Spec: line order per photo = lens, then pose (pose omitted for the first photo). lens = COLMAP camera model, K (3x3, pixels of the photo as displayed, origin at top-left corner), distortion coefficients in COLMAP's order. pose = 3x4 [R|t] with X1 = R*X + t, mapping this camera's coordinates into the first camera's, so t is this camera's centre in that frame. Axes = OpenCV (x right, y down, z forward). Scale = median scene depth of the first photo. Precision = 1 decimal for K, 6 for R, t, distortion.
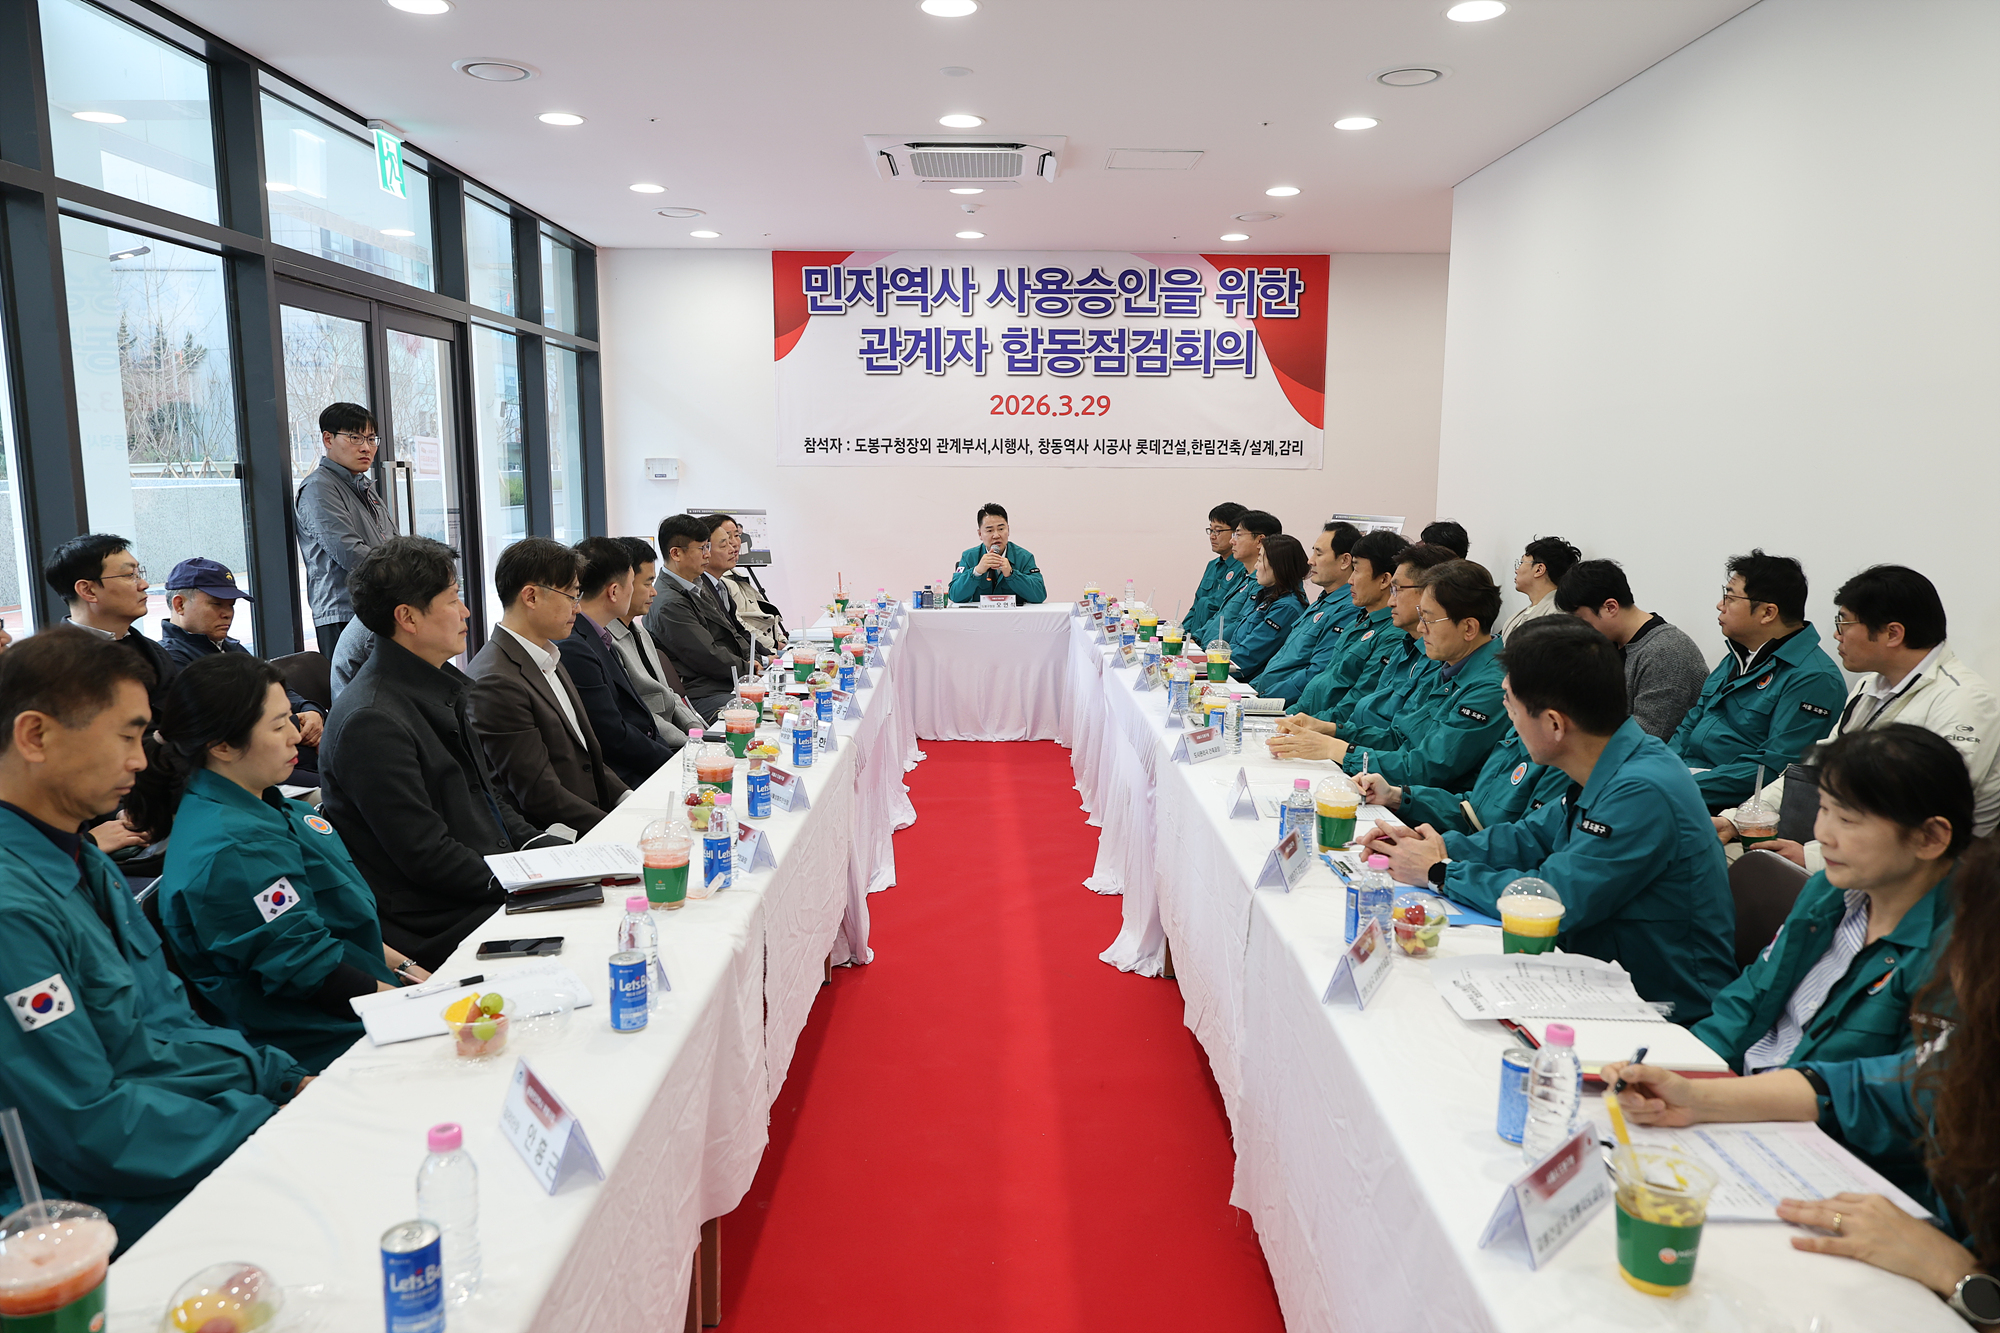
lens RADIAL K [[1372.3, 0, 1010.1], [0, 1372.3, 682.3], [0, 0, 1]] dist [-0.019079, -0.000614]
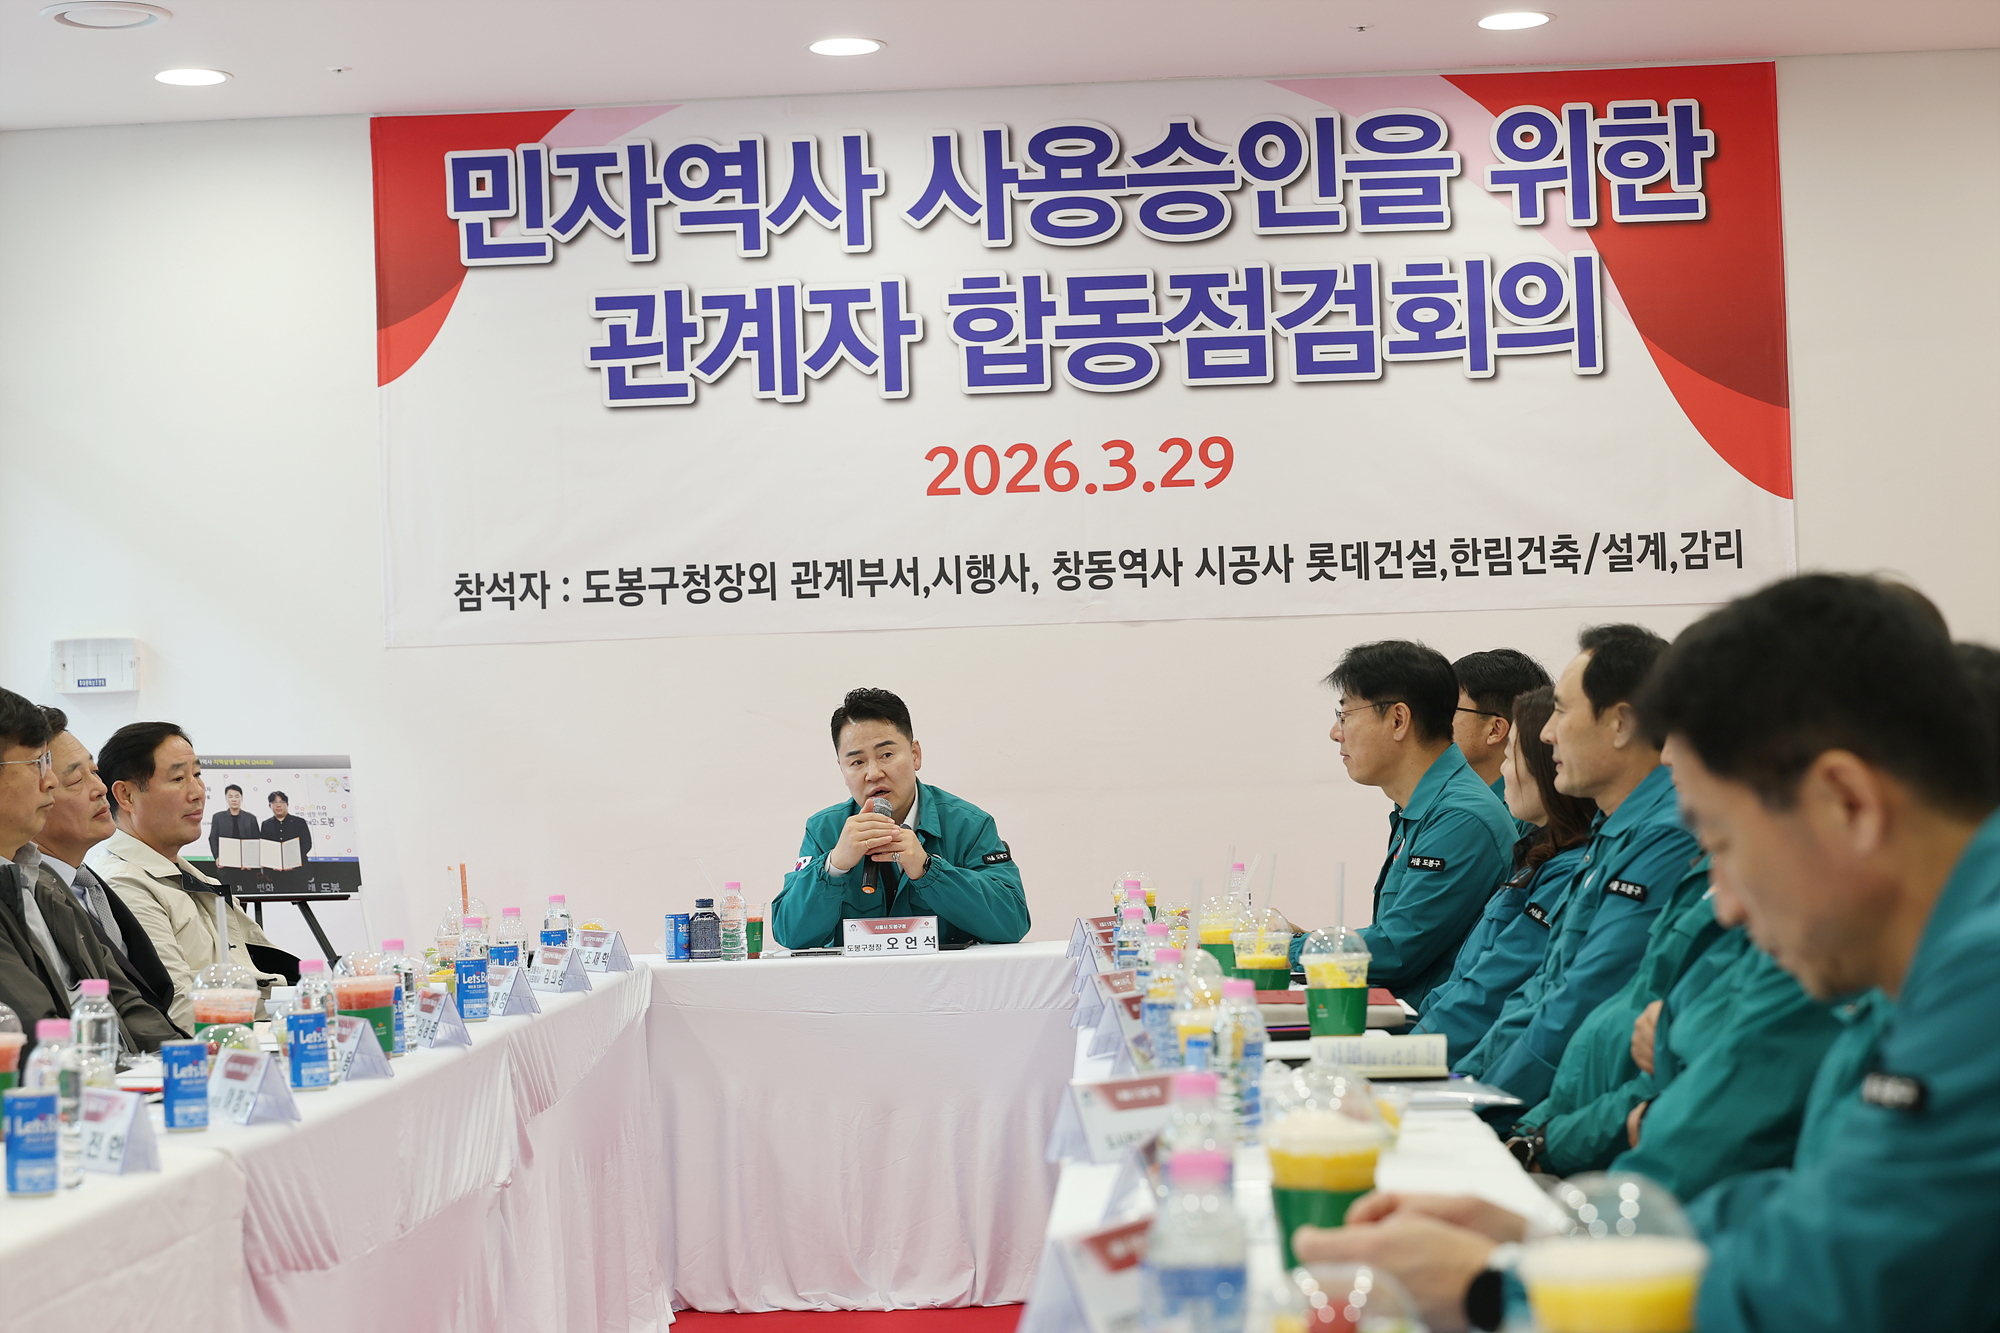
lens RADIAL K [[3535.8, 0, 1000.0], [0, 3535.8, 666.5], [0, 0, 1]] dist [-0.020655, -0.147741]
pose [[0.997681, -0.038582, -0.056067, 0.061474], [0.027669, 0.982575, -0.183794, 0.037812], [0.062181, 0.181817, 0.981364, 0.024429]]
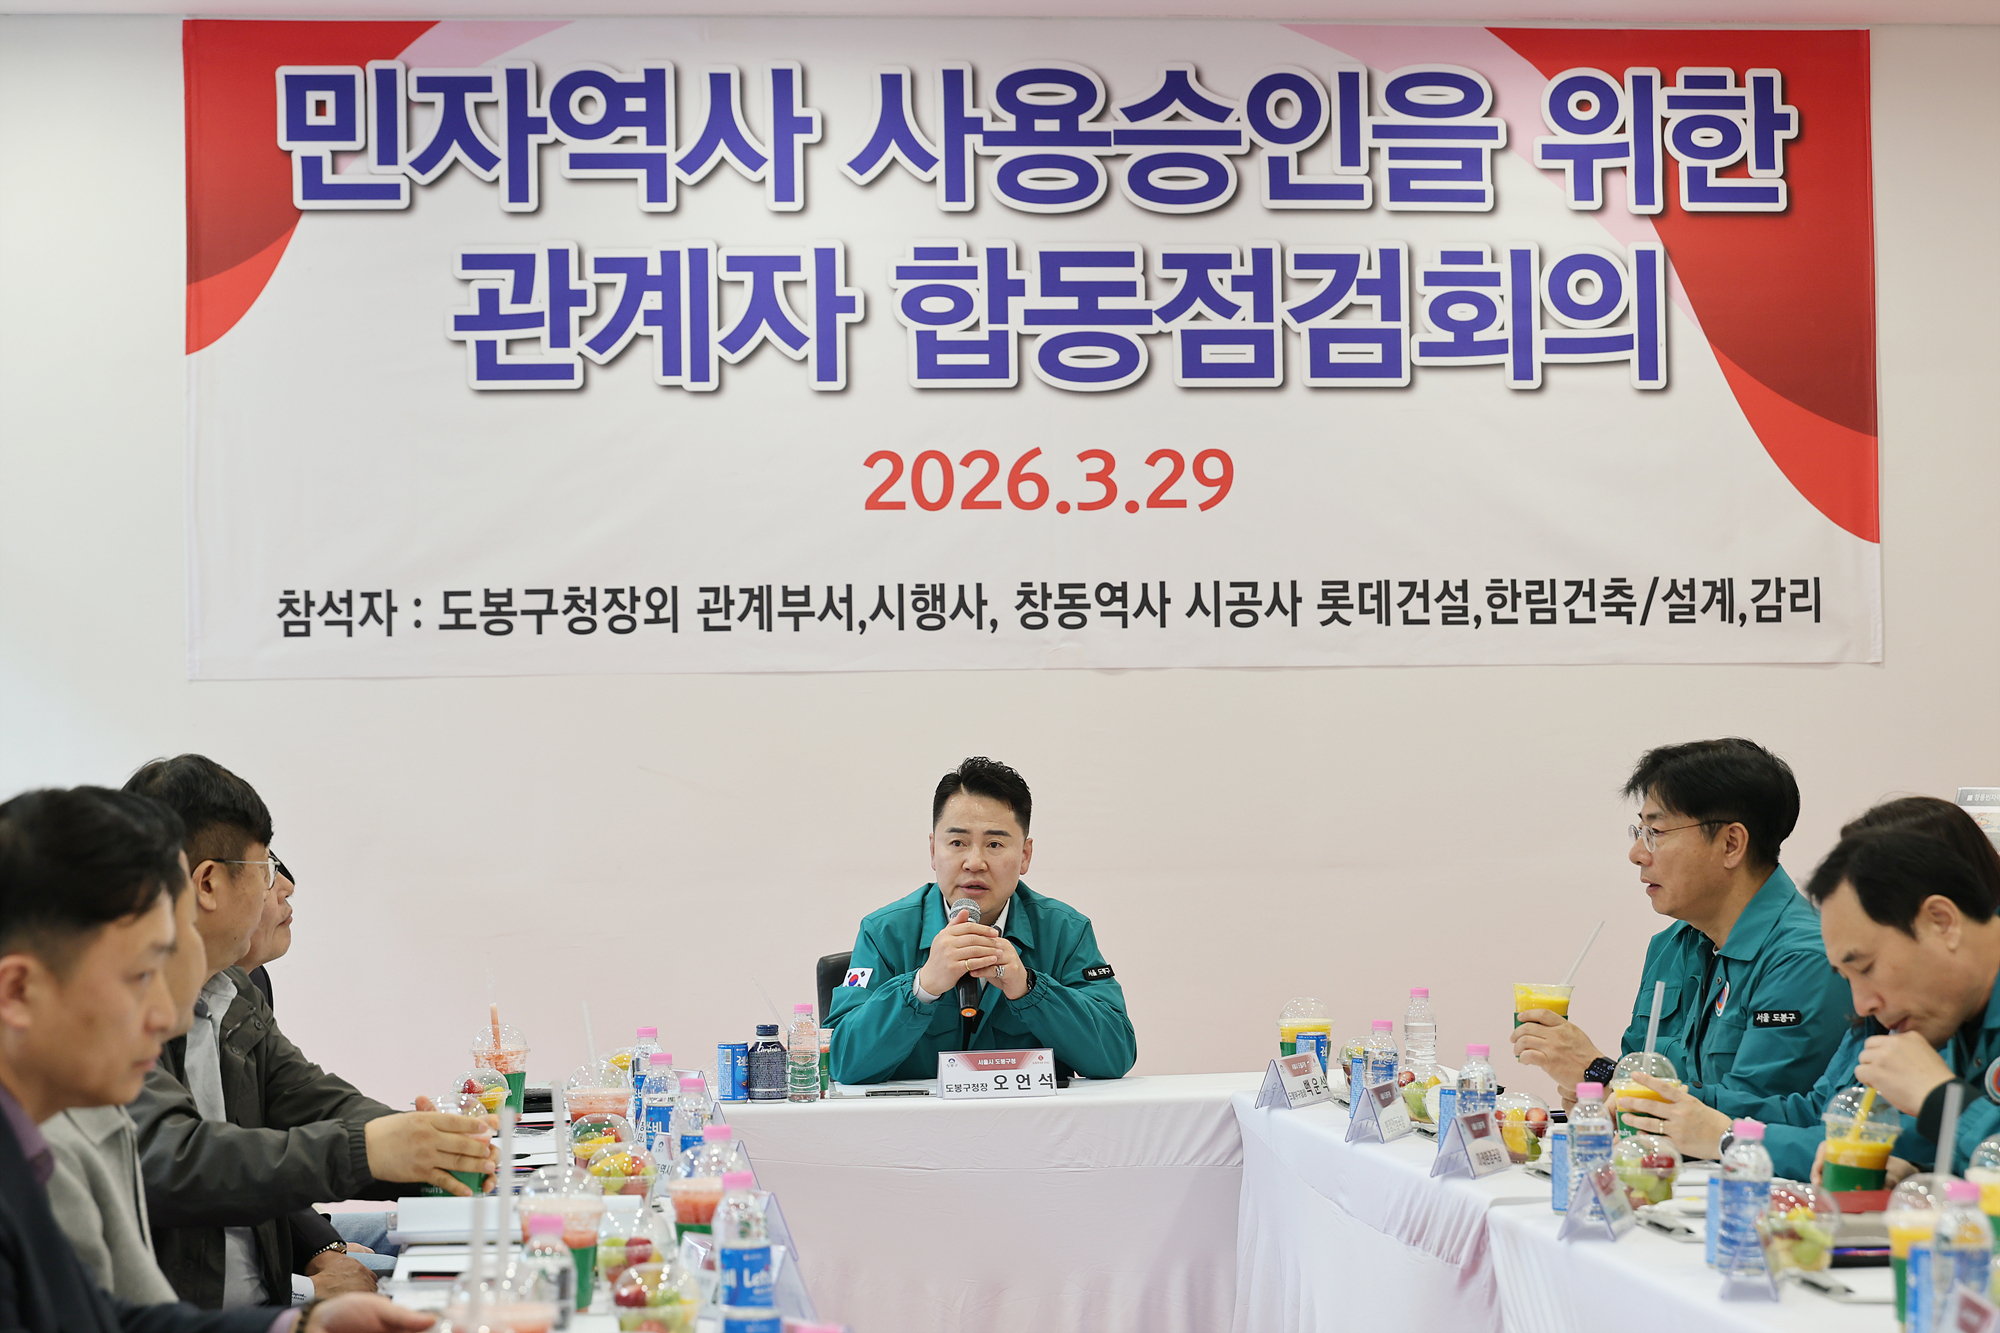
lens RADIAL K [[4060.8, 0, 1000.0], [0, 4060.8, 666.5], [0, 0, 1]] dist [-0.030788, -0.330168]
pose [[0.995973, -0.015800, 0.088255, -0.067798], [0.031389, 0.983501, -0.178160, 0.010603], [-0.083984, 0.180213, 0.980036, 0.074950]]
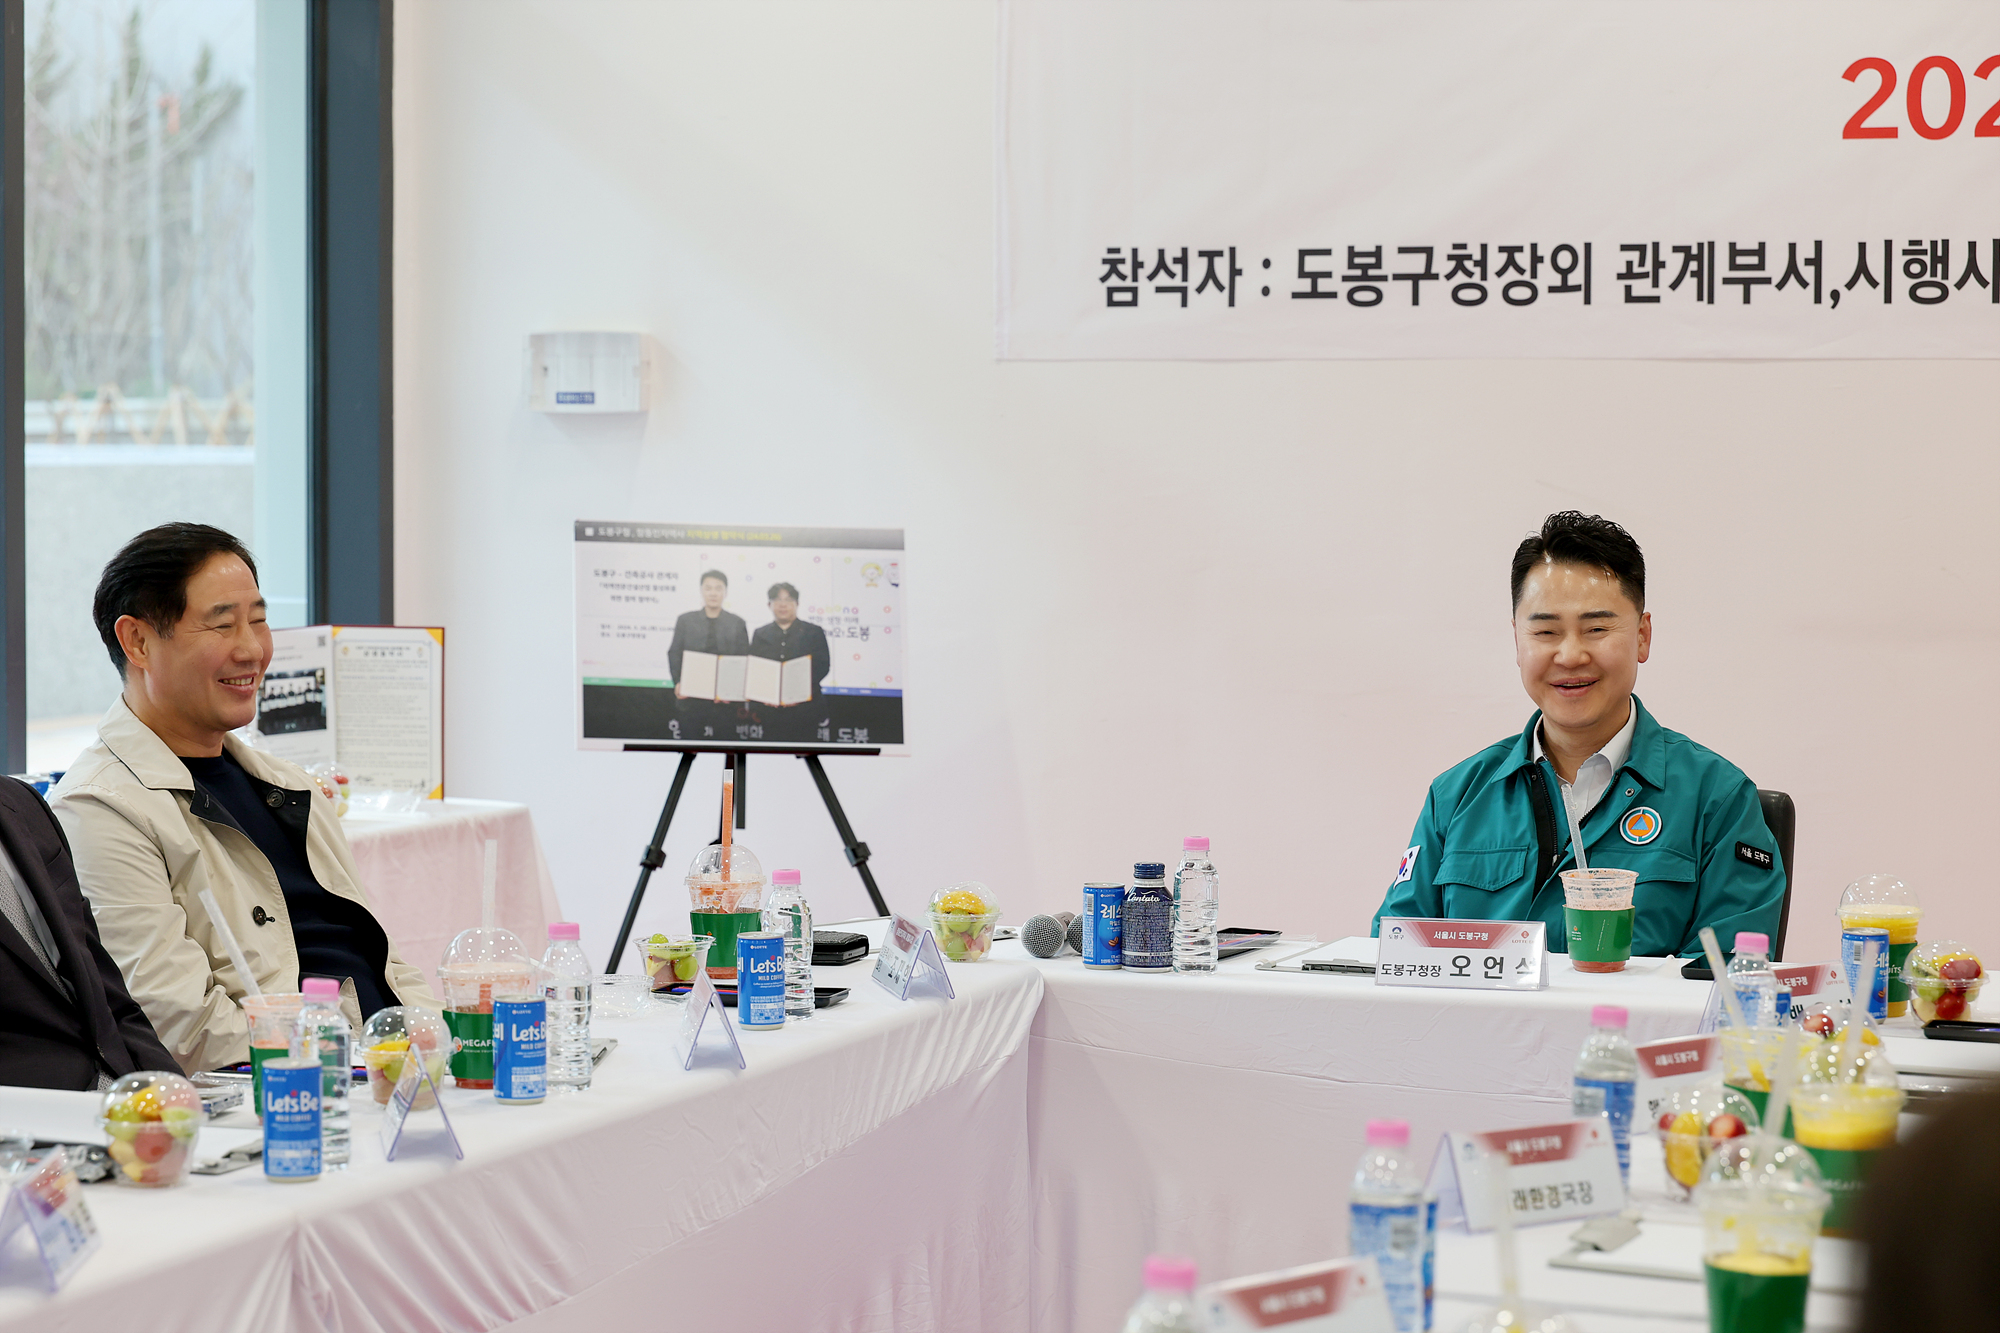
lens RADIAL K [[4416.1, 0, 1006.6], [0, 4416.1, 668.4], [0, 0, 1]] dist [-0.061330, -0.015200]
pose [[0.922329, 0.022306, -0.385761, 0.148307], [-0.061944, 0.993956, -0.090630, -0.028036], [0.381408, 0.107487, 0.918136, 0.263764]]
